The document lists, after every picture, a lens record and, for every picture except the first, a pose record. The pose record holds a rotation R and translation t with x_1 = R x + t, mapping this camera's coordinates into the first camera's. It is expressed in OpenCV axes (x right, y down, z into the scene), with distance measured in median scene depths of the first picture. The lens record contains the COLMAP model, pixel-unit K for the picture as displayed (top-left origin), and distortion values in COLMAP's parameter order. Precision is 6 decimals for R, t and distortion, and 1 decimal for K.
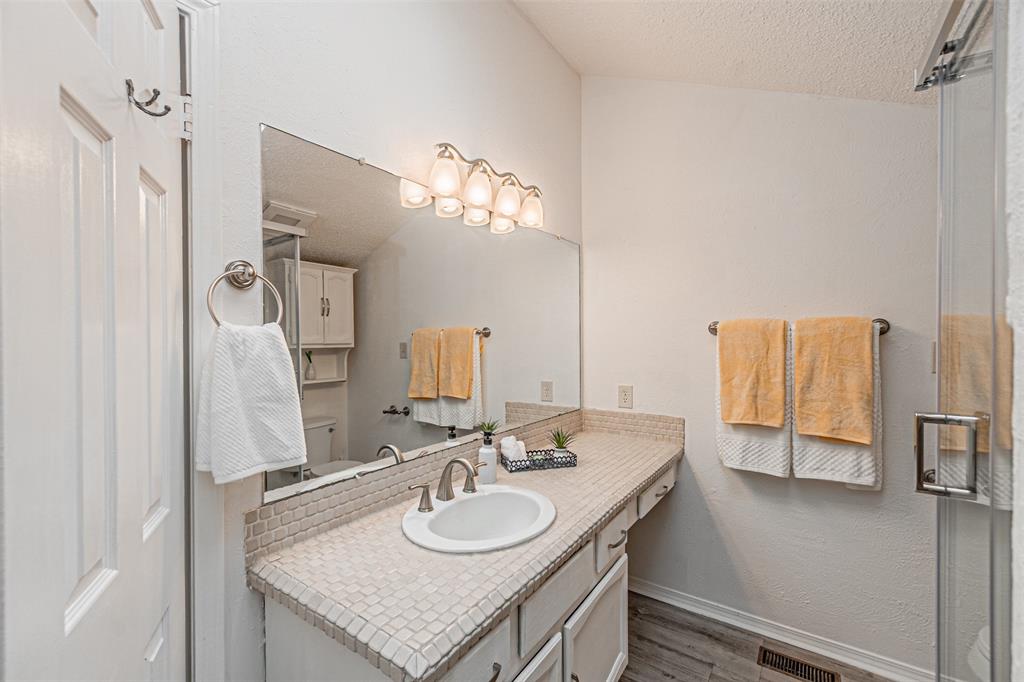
lens RADIAL K [[448.1, 0, 506.0], [0, 448.1, 336.7], [0, 0, 1]] dist [-0.000078, -0.000633]
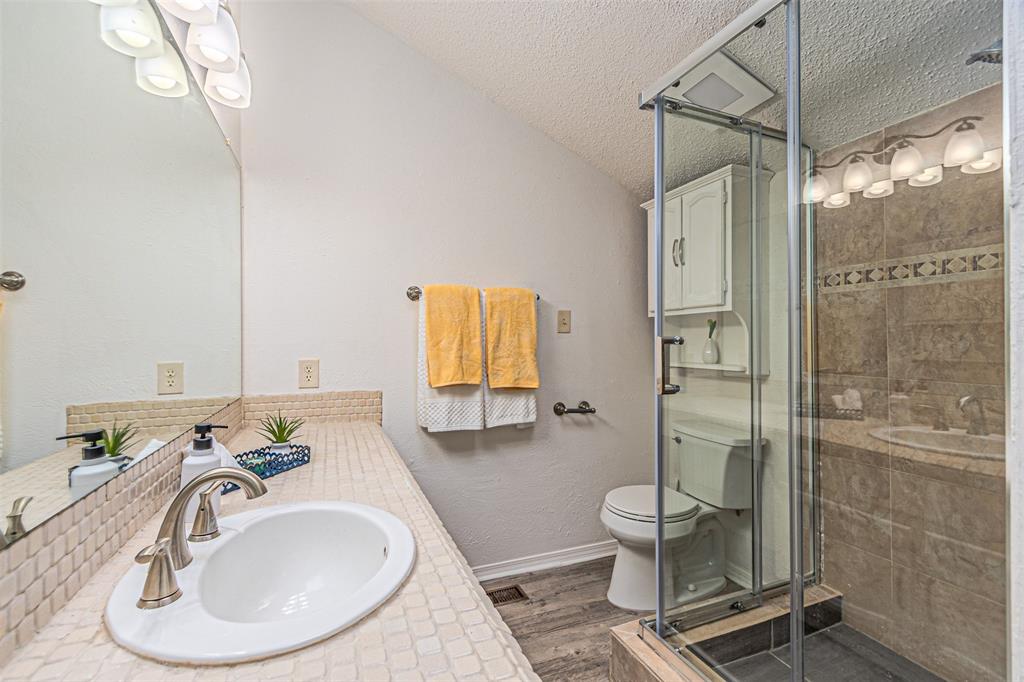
lens RADIAL K [[448.1, 0, 506.0], [0, 448.1, 336.7], [0, 0, 1]] dist [-0.000078, -0.000633]
pose [[0.538726, 0.009723, 0.842425, -0.276215], [0.002509, 0.999910, -0.013145, 0.102126], [-0.842478, 0.009196, 0.538653, 0.359466]]
